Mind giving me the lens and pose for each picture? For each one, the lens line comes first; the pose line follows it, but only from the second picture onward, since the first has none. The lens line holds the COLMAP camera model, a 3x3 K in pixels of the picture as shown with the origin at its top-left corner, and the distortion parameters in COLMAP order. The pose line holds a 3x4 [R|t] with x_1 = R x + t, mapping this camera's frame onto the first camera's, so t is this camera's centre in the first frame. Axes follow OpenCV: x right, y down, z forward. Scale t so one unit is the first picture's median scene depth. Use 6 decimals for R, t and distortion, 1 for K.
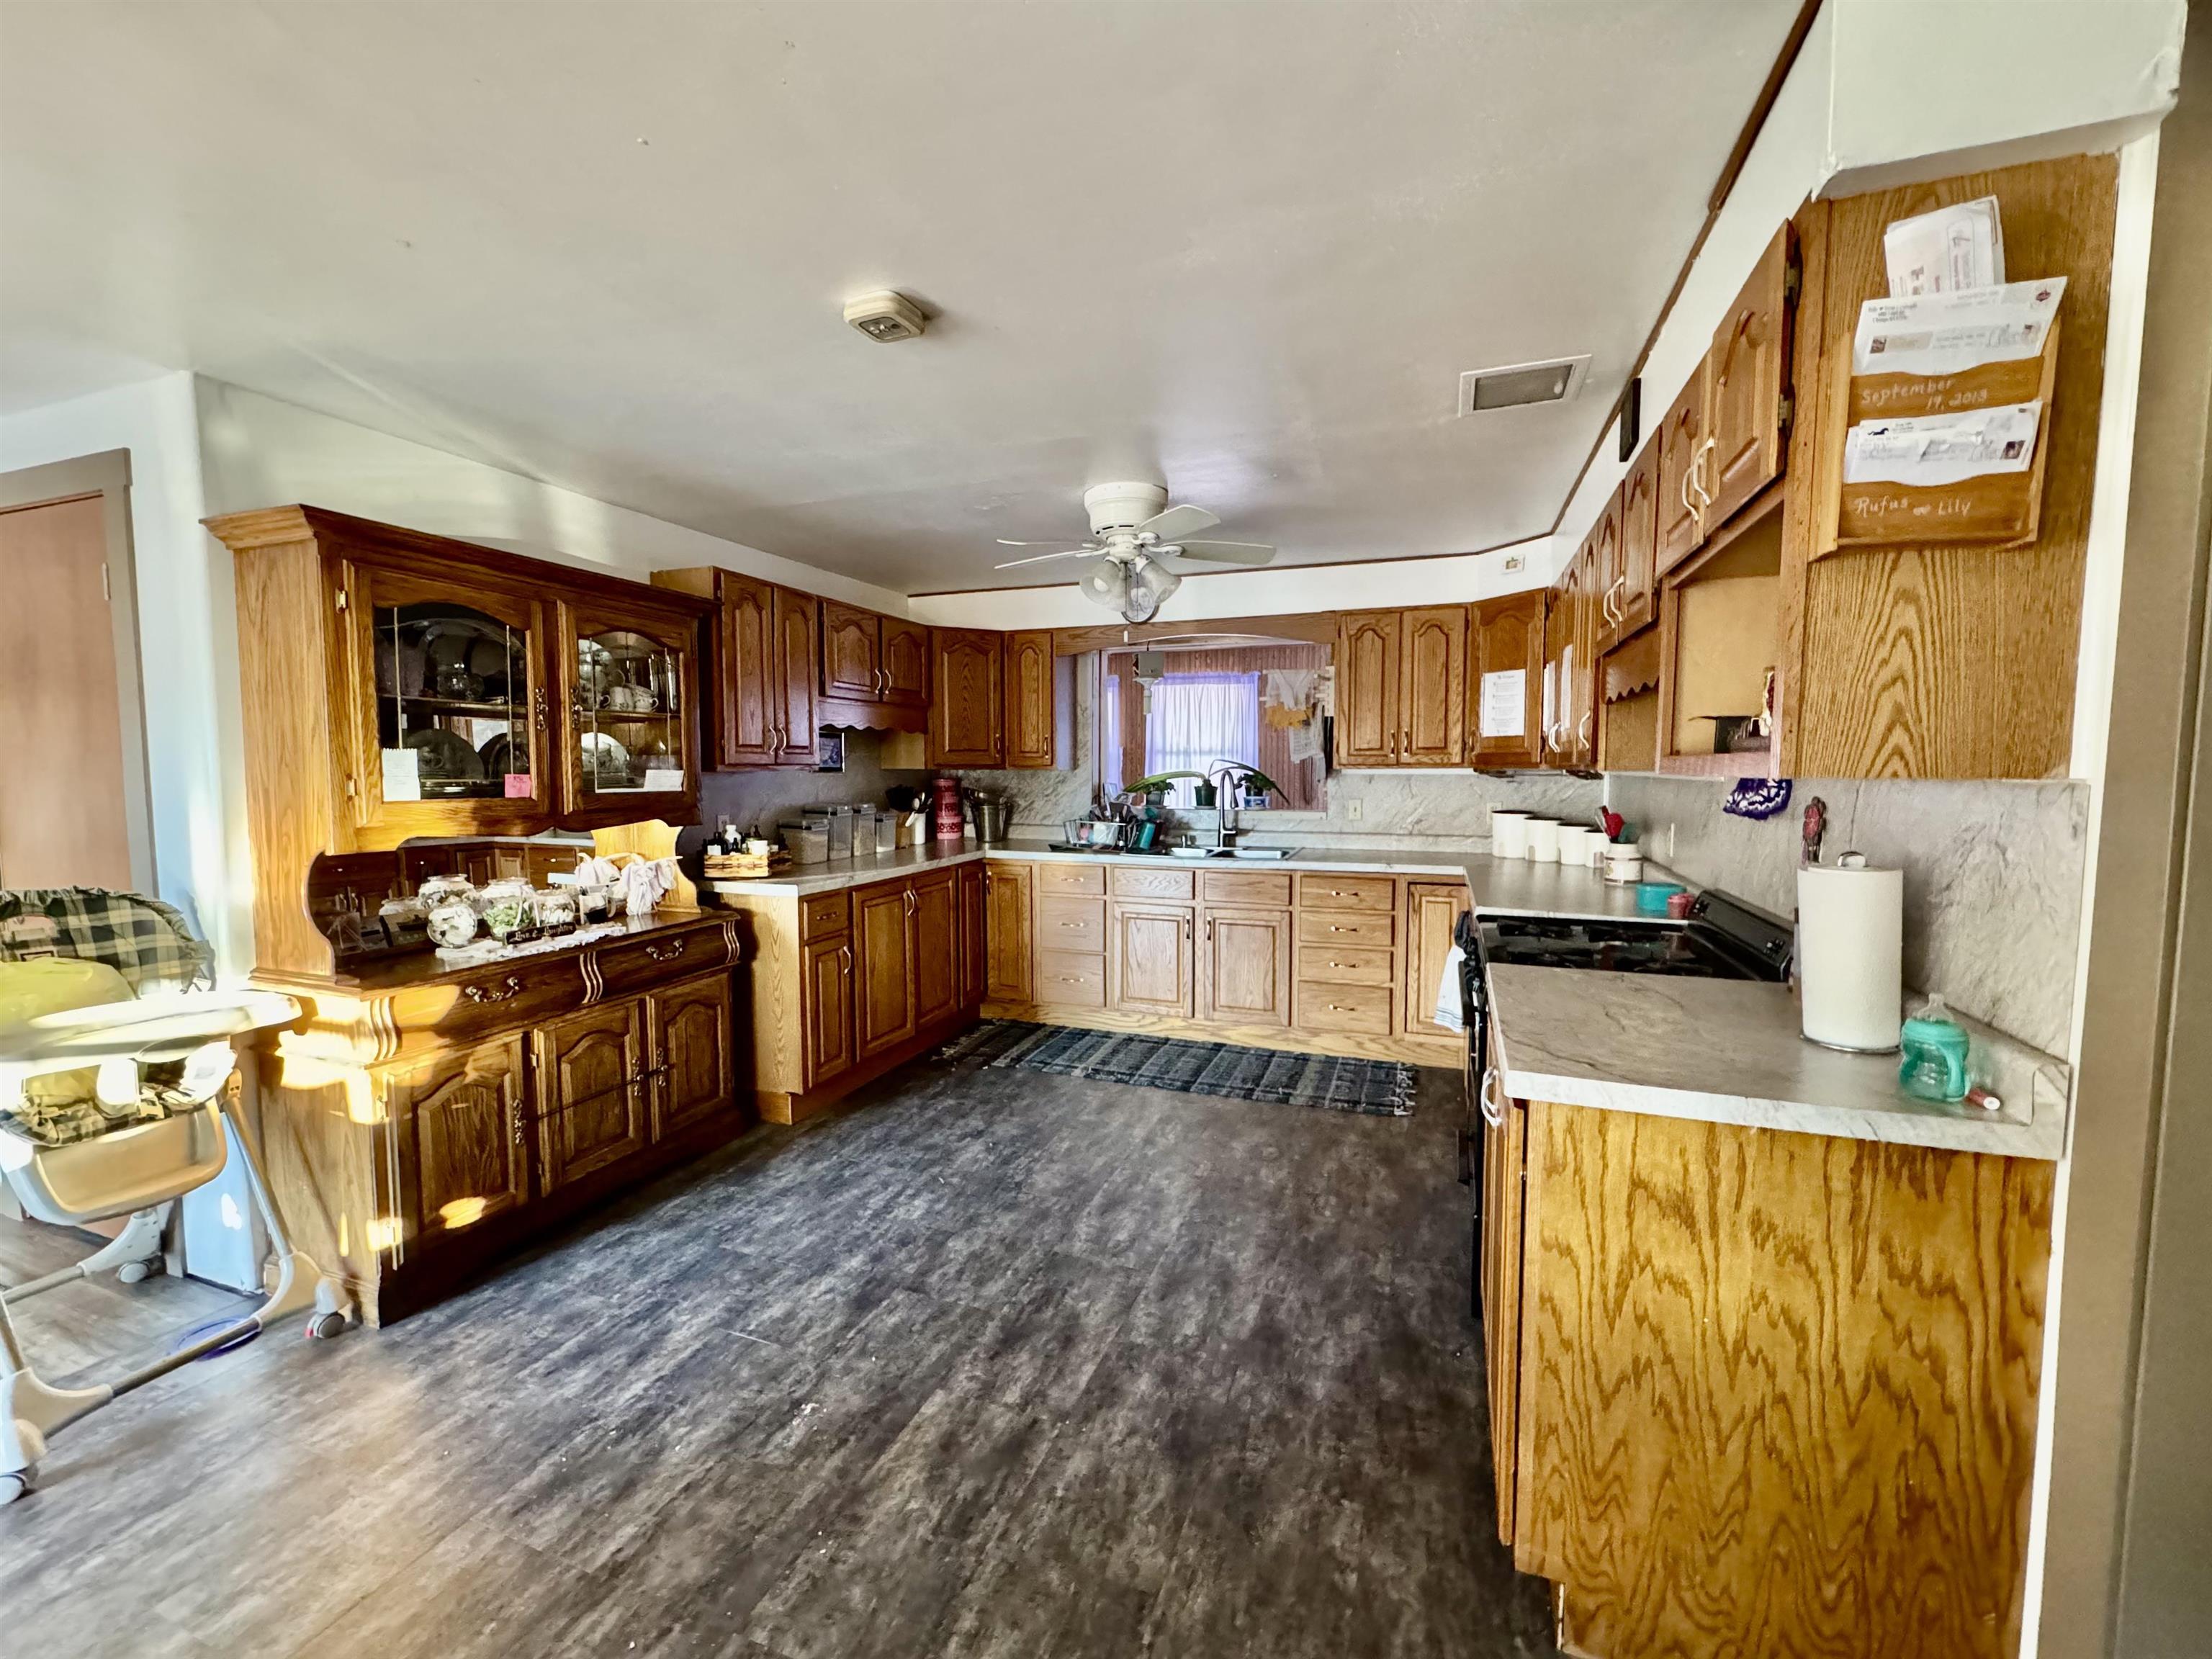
lens RADIAL K [[880.8, 0, 1105.5], [0, 880.8, 824.2], [0, 0, 1]] dist [-0.005418, 0.000407]
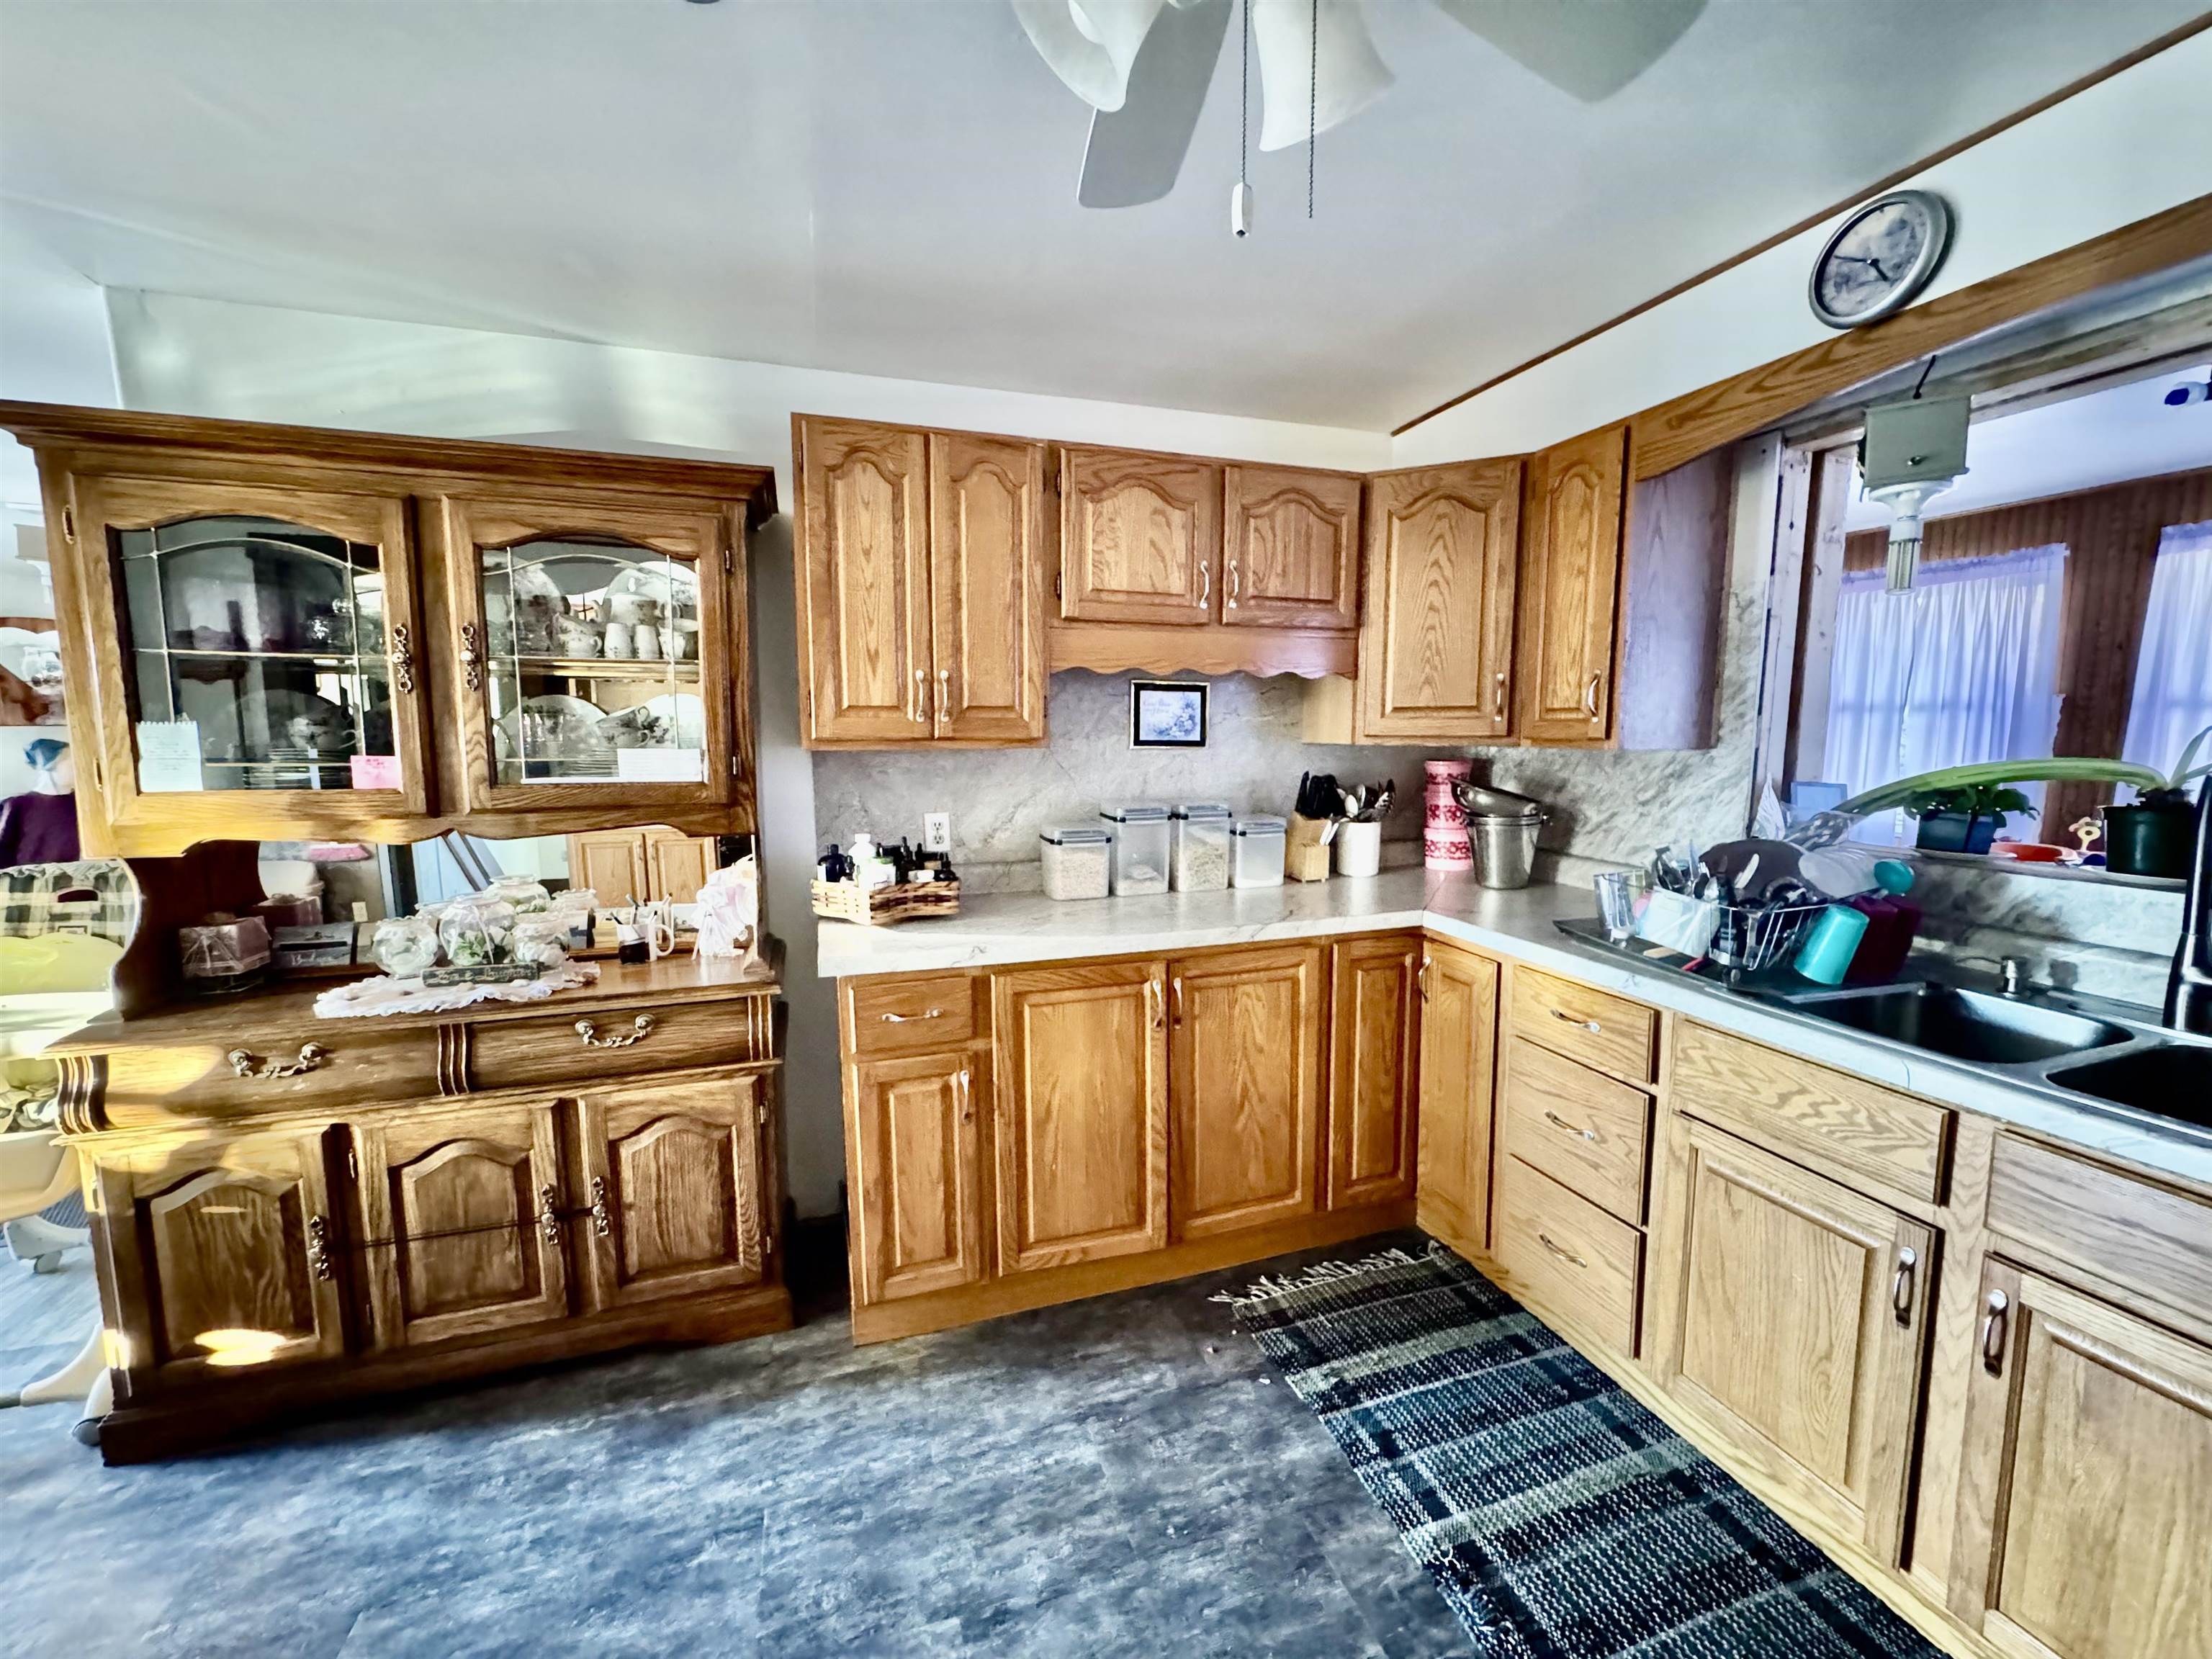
lens RADIAL K [[880.8, 0, 1105.5], [0, 880.8, 822.5], [0, 0, 1]] dist [-0.005418, 0.000407]
pose [[0.623501, 0.086200, -0.777056, 0.155277], [-0.051626, 0.996273, 0.069094, -0.052841], [0.780116, -0.002964, 0.625628, 0.651412]]
